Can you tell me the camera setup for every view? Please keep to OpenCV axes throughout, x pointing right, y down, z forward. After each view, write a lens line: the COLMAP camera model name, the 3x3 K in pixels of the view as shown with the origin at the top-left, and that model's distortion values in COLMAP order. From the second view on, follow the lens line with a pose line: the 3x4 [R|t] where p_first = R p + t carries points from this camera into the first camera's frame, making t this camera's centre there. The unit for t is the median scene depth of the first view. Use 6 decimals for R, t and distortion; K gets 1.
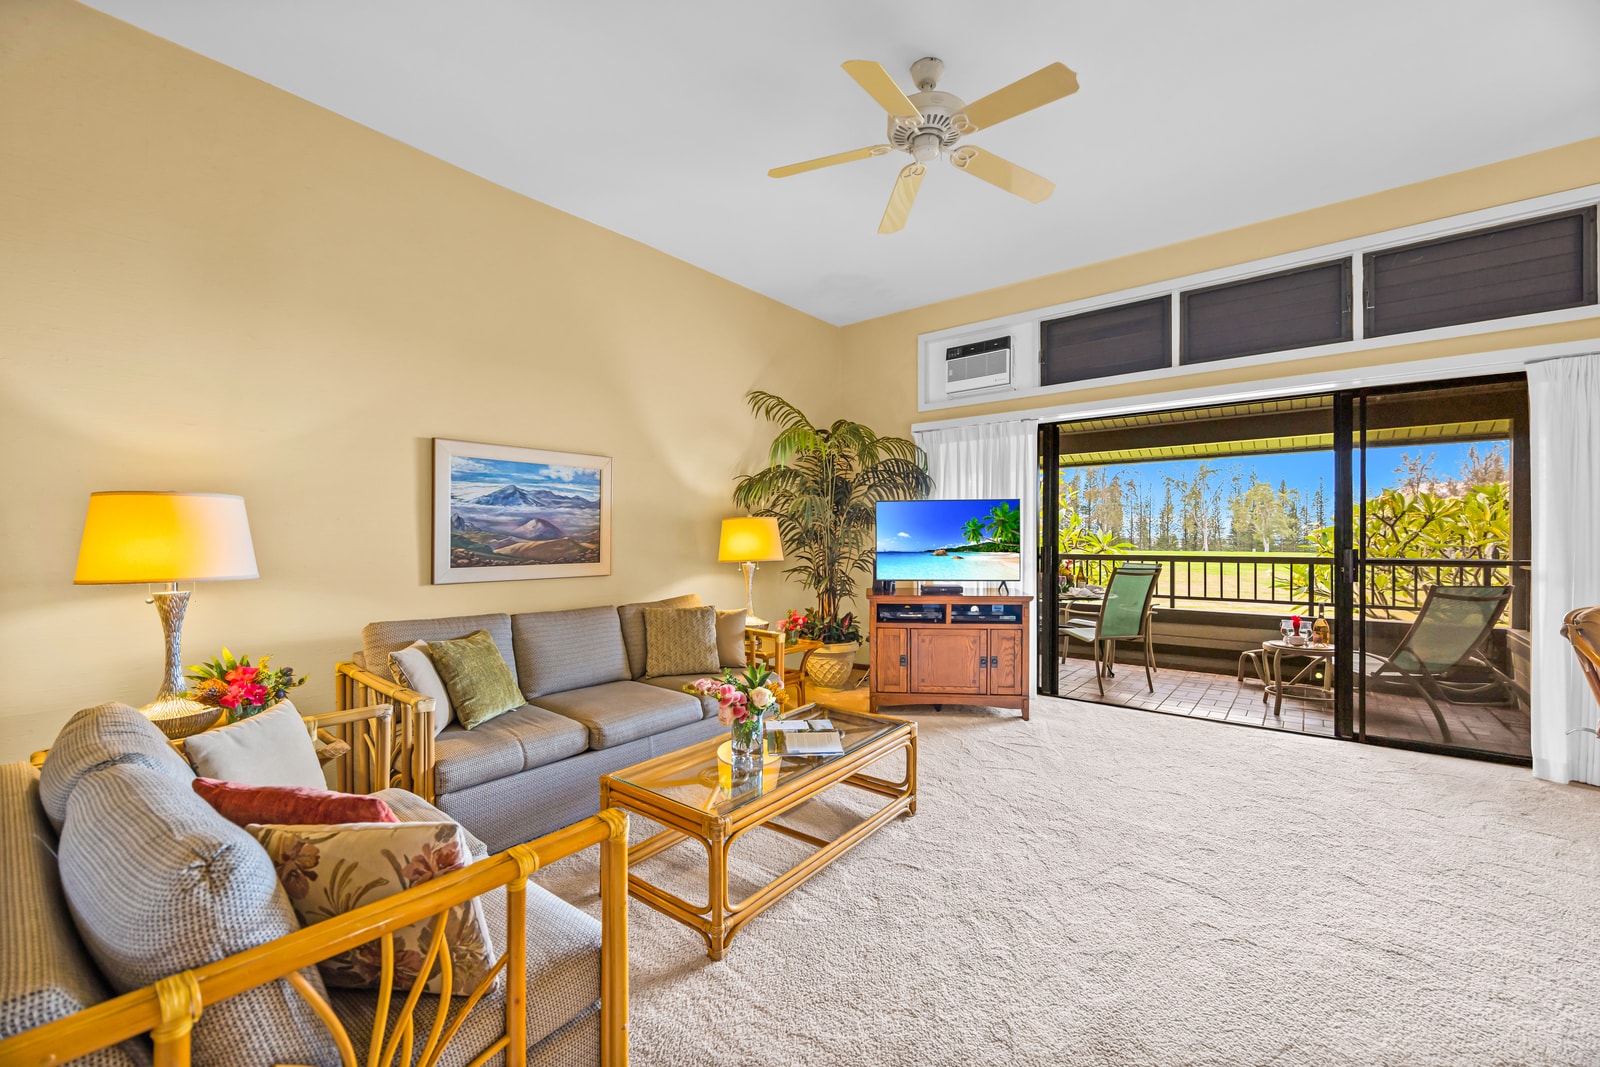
lens RADIAL K [[633.9, 0, 793.7], [0, 633.9, 538.3], [0, 0, 1]] dist [-0.003365, 0.000090]
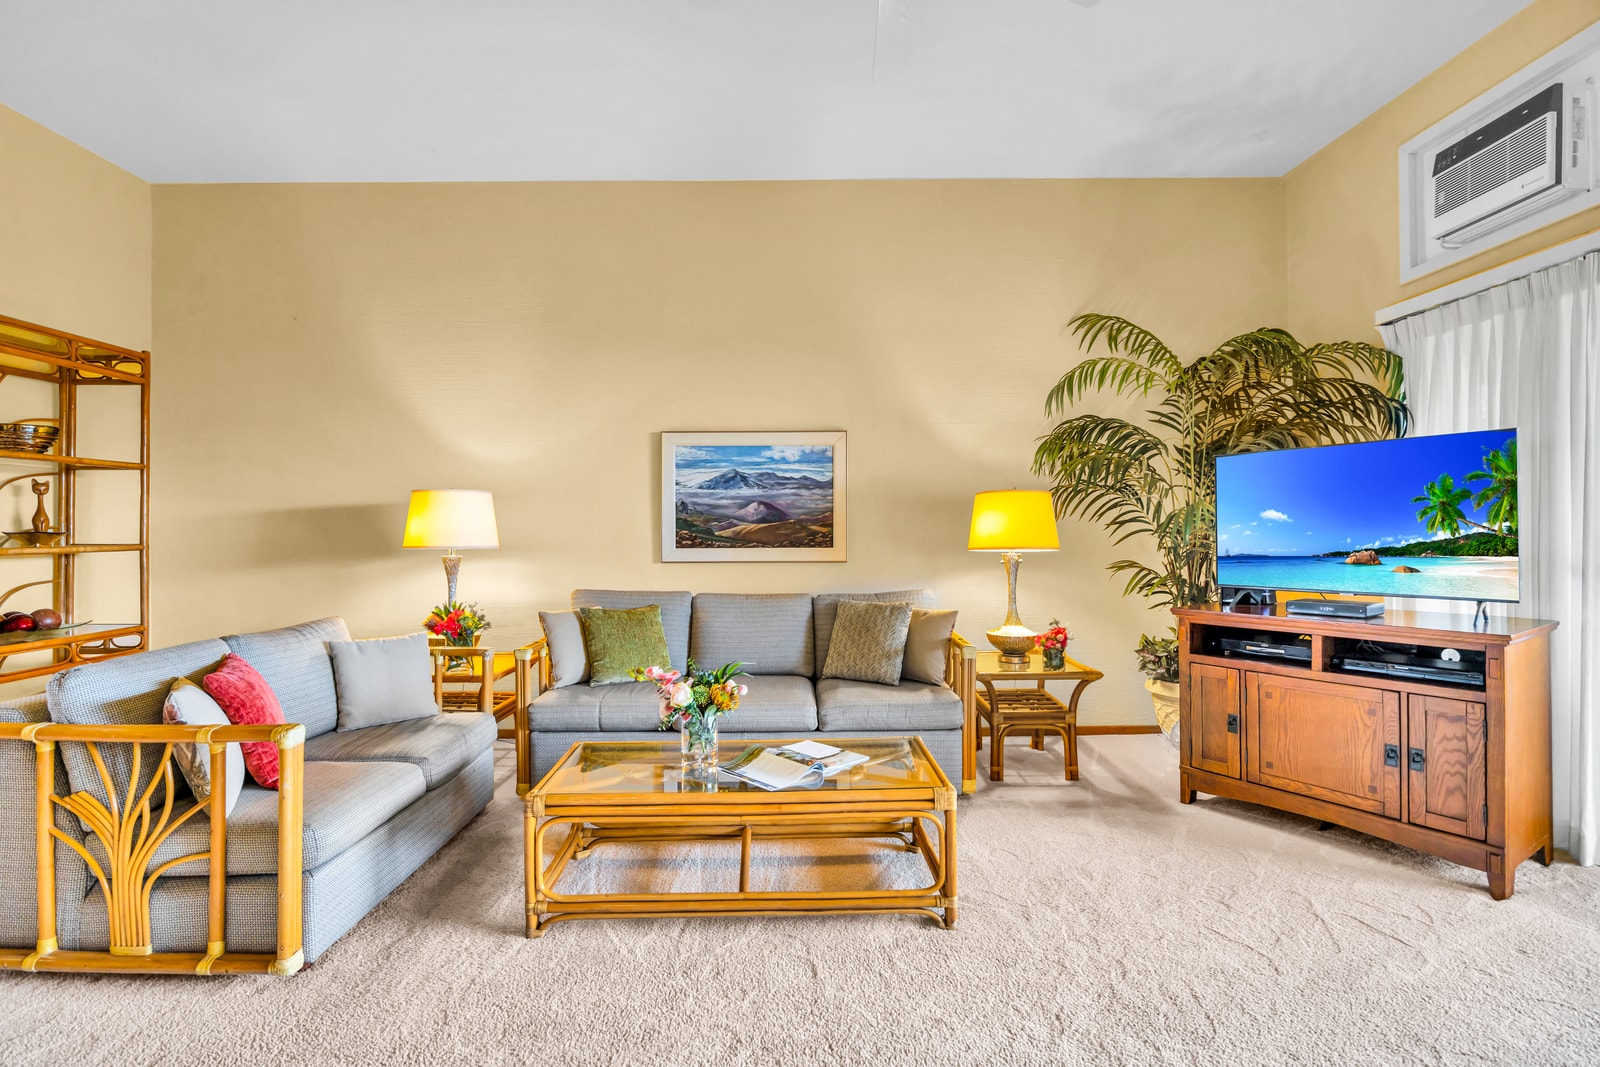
lens RADIAL K [[752.0, 0, 799.3], [0, 752.0, 528.2], [0, 0, 1]] dist [-0.012850, 0.000187]
pose [[0.643043, -0.006075, -0.765806, 0.494455], [0.001060, 0.999975, -0.007042, 0.017861], [0.765829, 0.003717, 0.643033, 0.270660]]
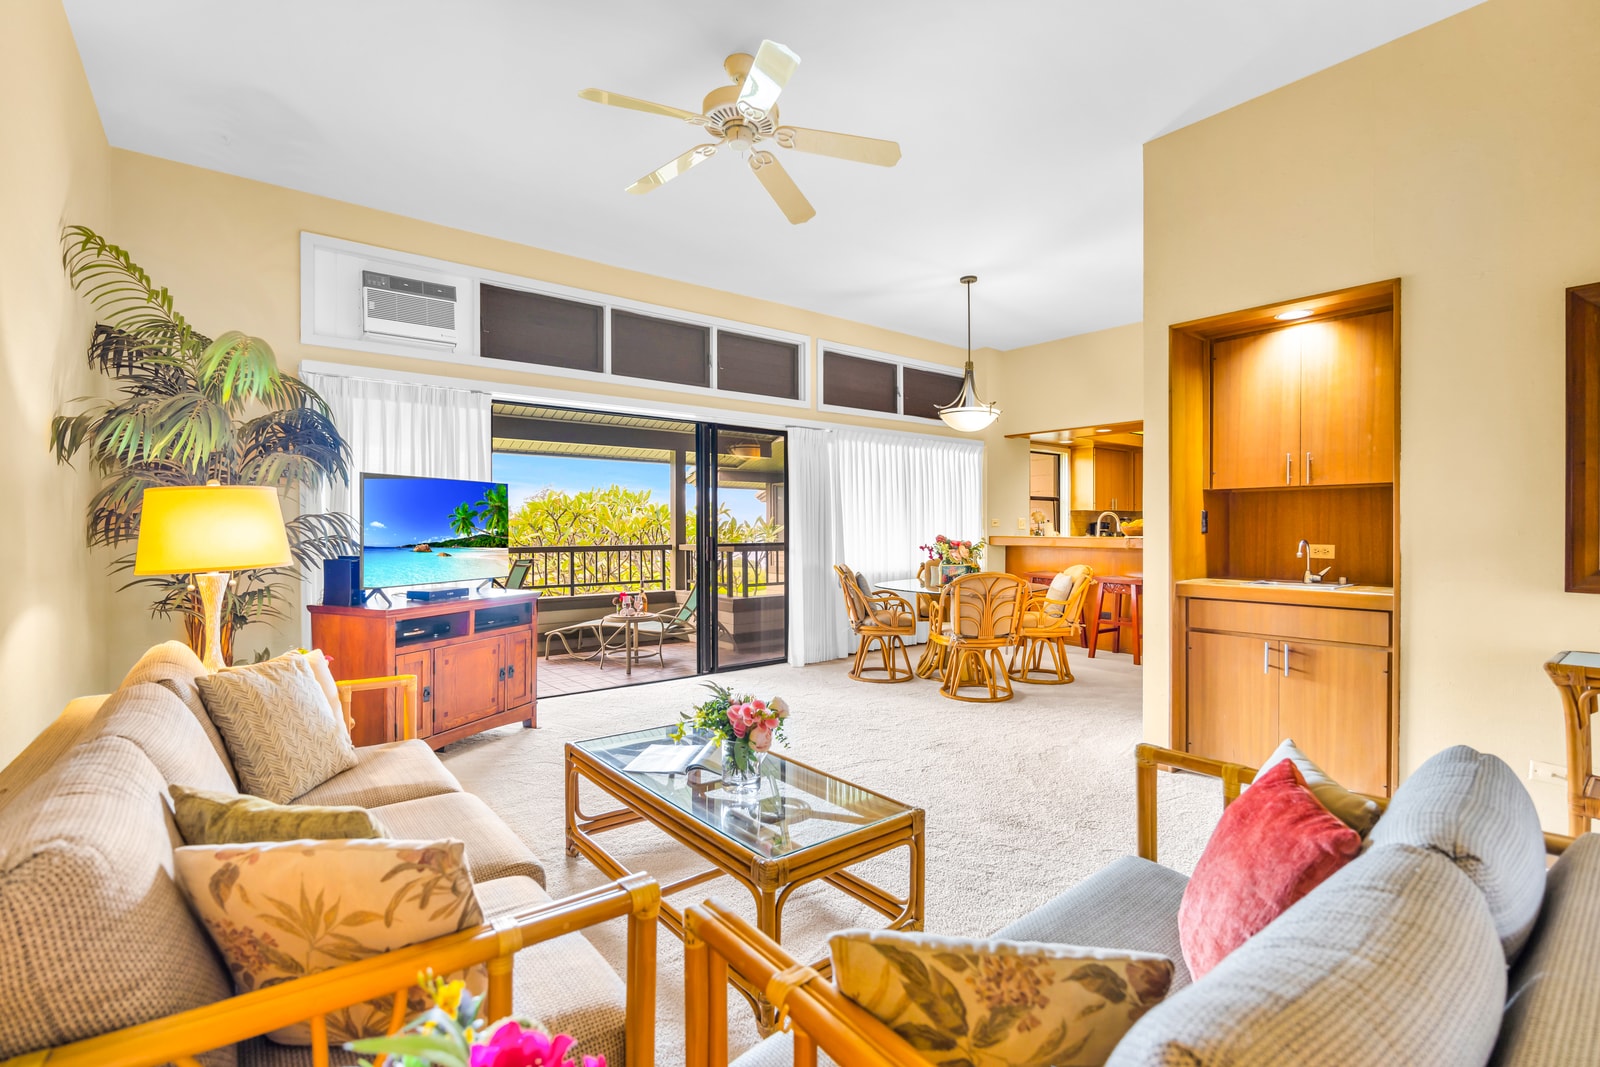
lens RADIAL K [[719.0, 0, 777.3], [0, 719.0, 532.9], [0, 0, 1]] dist [-0.015530, -0.000079]
pose [[0.241224, -0.001429, 0.970468, -0.591754], [0.003608, 0.999993, 0.000576, 0.007682], [-0.970463, 0.003363, 0.241227, 0.447620]]
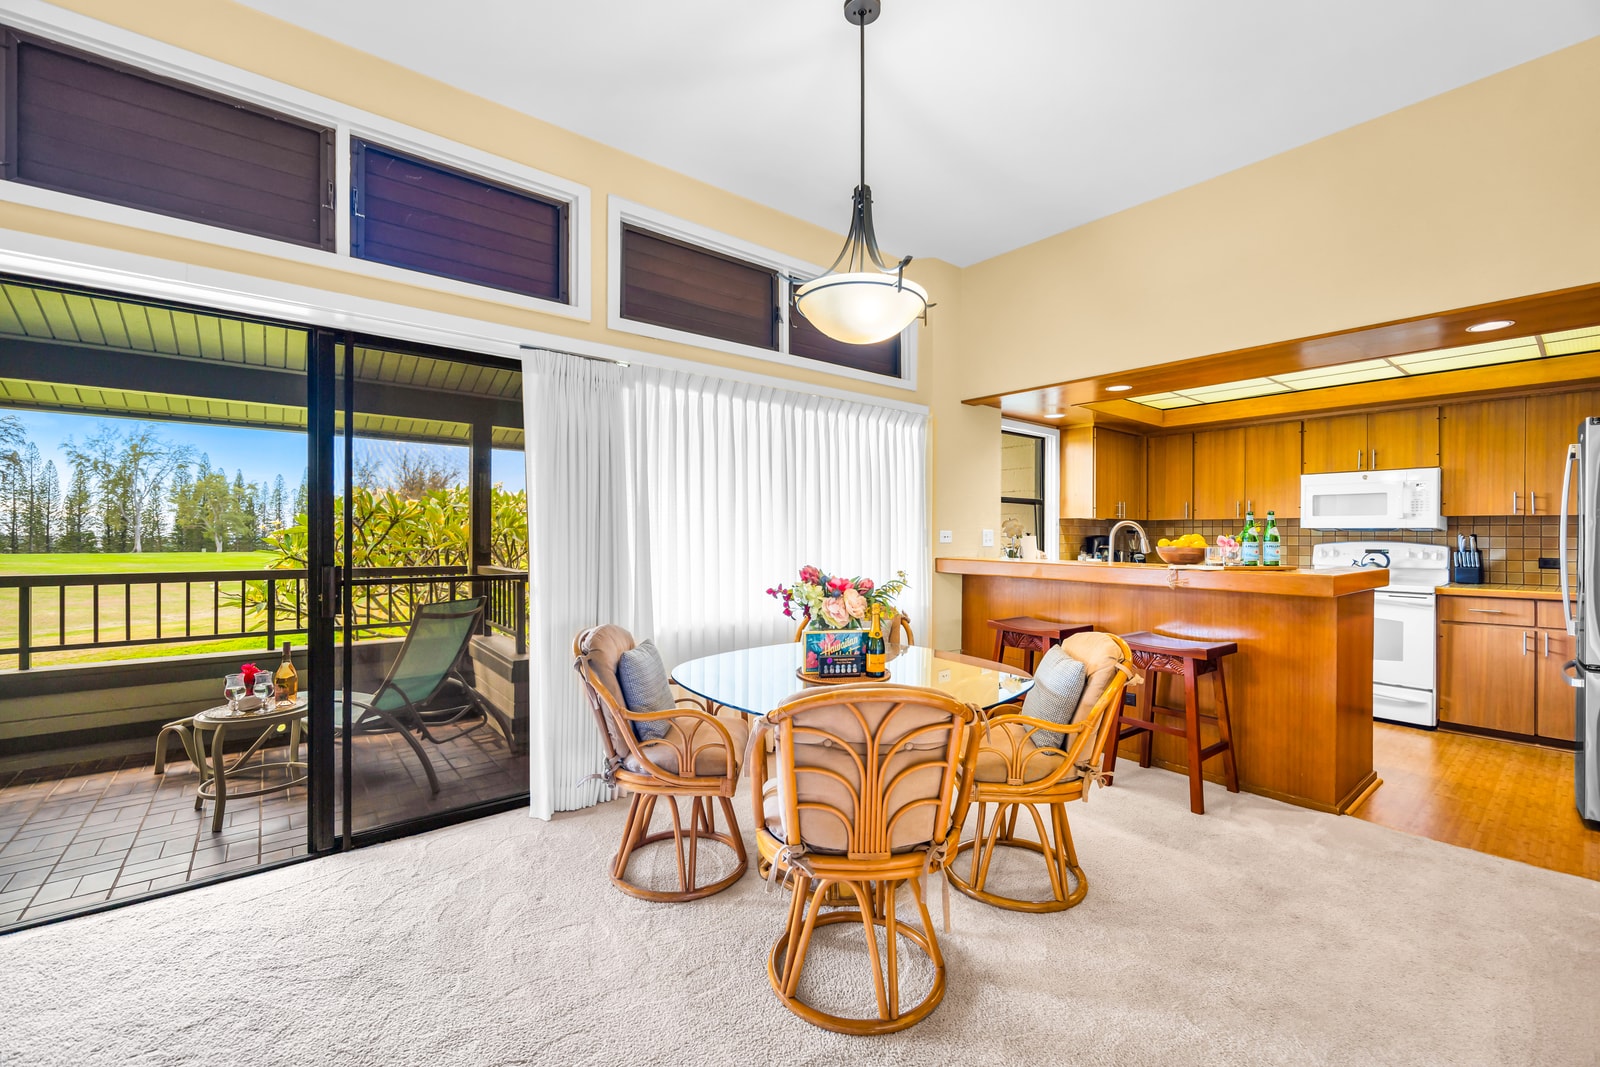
lens RADIAL K [[660.6, 0, 806.7], [0, 660.6, 536.2], [0, 0, 1]] dist [-0.007104, 0.000071]
pose [[0.198464, 0.003184, 0.980103, 0.284028], [-0.002726, 0.999993, -0.002697, -0.013467], [-0.980104, -0.002137, 0.198471, 0.351689]]
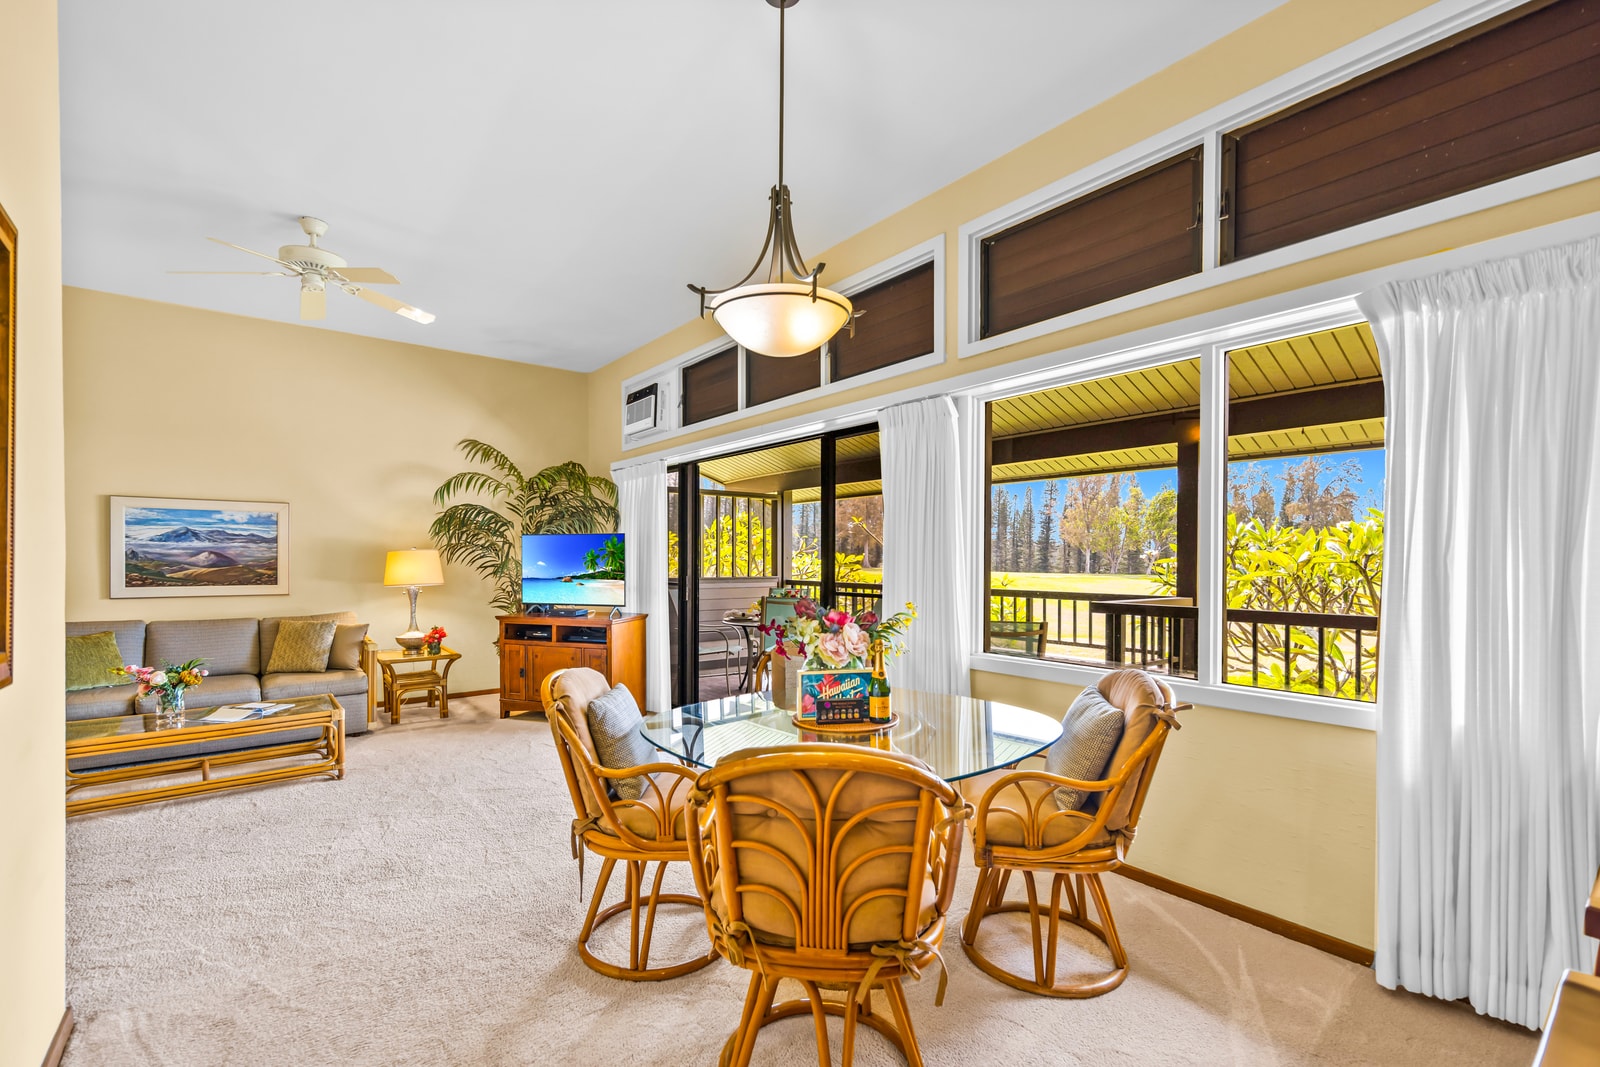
lens RADIAL K [[710.0, 0, 775.2], [0, 710.0, 561.5], [0, 0, 1]] dist [0.013808, -0.000114]
pose [[0.972125, 0.005085, -0.234408, 1.026298], [-0.004529, 0.999986, 0.002908, -0.018107], [0.234420, -0.001765, 0.972134, -0.175639]]
